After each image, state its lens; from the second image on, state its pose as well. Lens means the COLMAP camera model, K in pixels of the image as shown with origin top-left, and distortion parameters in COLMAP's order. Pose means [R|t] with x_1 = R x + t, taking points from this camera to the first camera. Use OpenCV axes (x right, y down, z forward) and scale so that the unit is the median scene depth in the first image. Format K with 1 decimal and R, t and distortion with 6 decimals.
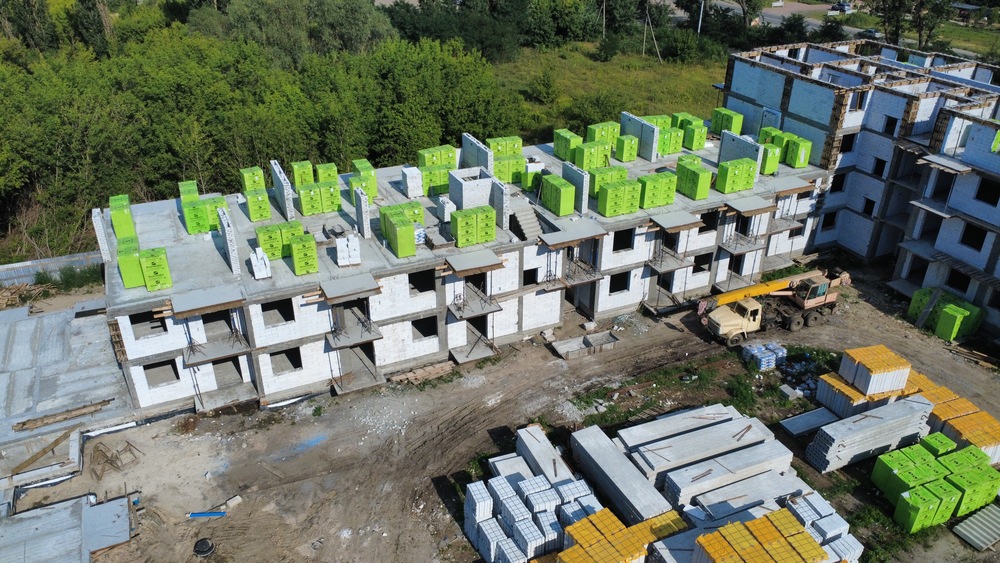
lens RADIAL K [[749.1, 0, 497.4], [0, 749.1, 286.9], [0, 0, 1]] dist [0.004158, 0.002059]
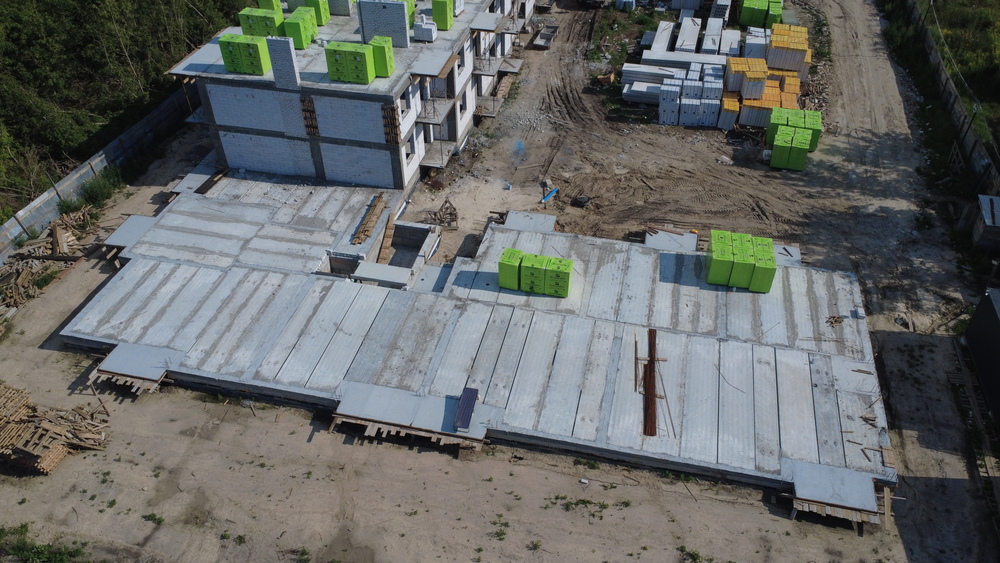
lens RADIAL K [[749.1, 0, 498.8], [0, 749.1, 280.2], [0, 0, 1]] dist [0.004158, 0.002059]
pose [[0.611141, -0.518134, 0.598367, -0.972282], [0.397909, 0.854615, 0.333619, -0.032489], [-0.684233, 0.034207, 0.728460, 0.083614]]
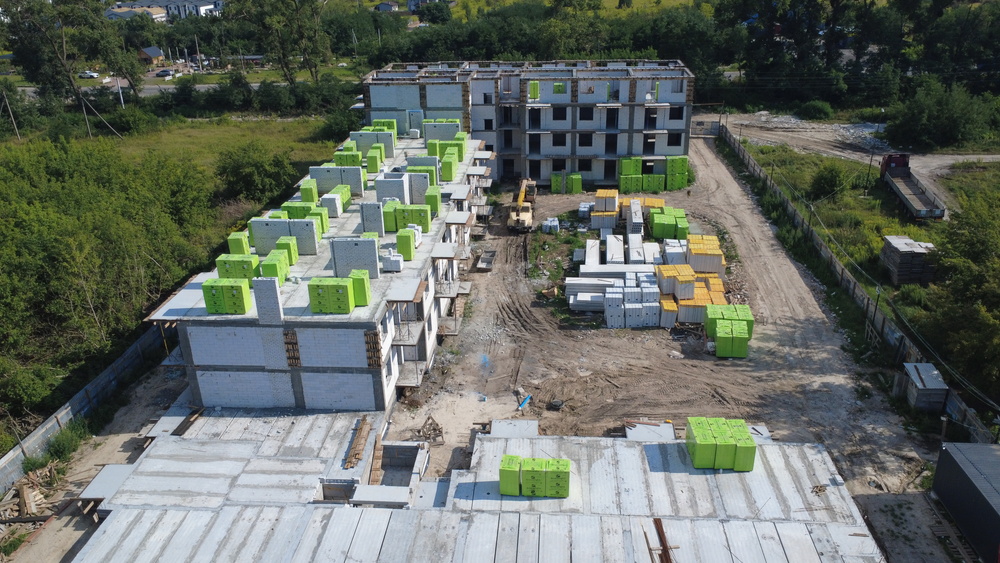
lens RADIAL K [[749.1, 0, 501.2], [0, 749.1, 283.4], [0, 0, 1]] dist [0.004158, 0.002059]
pose [[0.479422, -0.370198, 0.795681, -1.059051], [0.453073, 0.880905, 0.136859, -0.072185], [-0.751584, 0.294888, 0.590053, 0.119174]]
